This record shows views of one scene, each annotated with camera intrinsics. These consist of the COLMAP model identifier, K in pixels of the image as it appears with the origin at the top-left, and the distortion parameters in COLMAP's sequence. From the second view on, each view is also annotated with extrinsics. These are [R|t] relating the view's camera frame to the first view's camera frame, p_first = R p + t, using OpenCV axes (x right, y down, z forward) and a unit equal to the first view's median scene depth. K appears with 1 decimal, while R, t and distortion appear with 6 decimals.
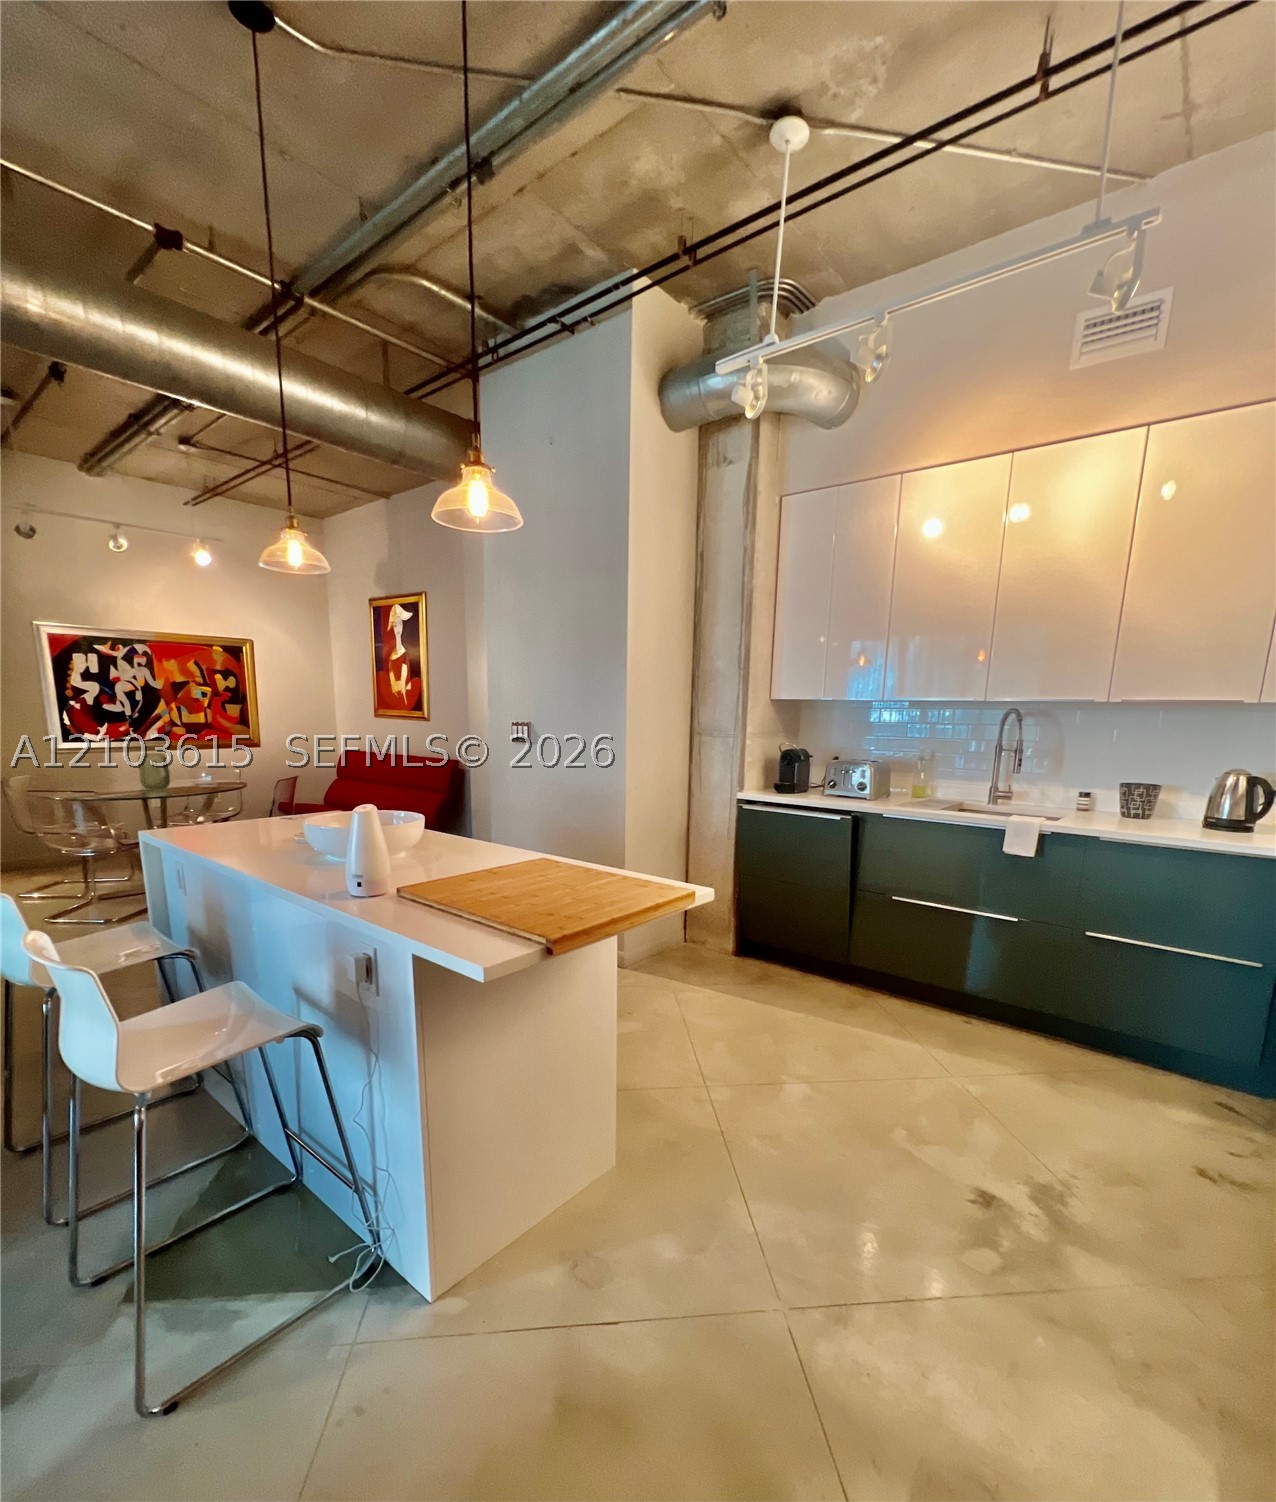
lens RADIAL K [[673.5, 0, 637.7], [0, 673.5, 752.5], [0, 0, 1]] dist [0.000595, -0.000714]
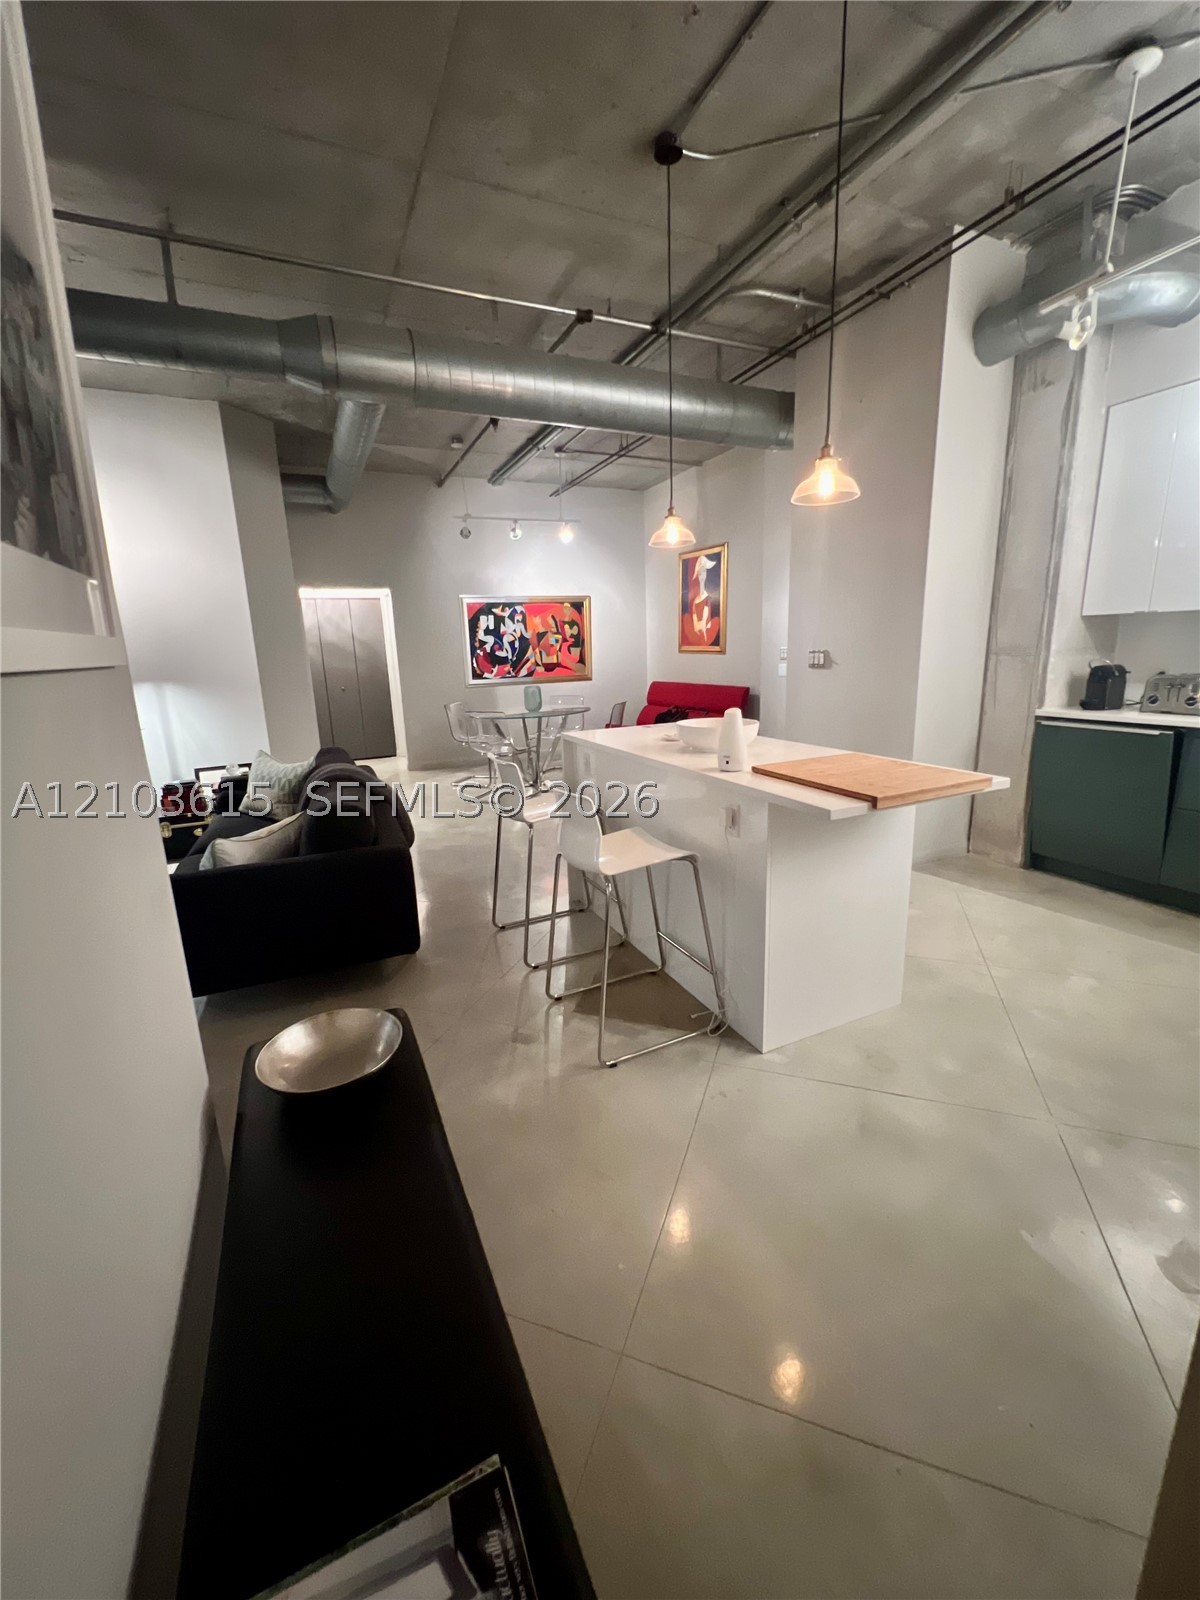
lens RADIAL K [[641.9, 0, 589.2], [0, 641.9, 768.0], [0, 0, 1]] dist [-0.000596, 0.000322]
pose [[0.897308, 0.035874, -0.439945, -0.039259], [0.020224, 0.992304, 0.122164, 0.017732], [0.440941, -0.118516, 0.889677, -0.244060]]
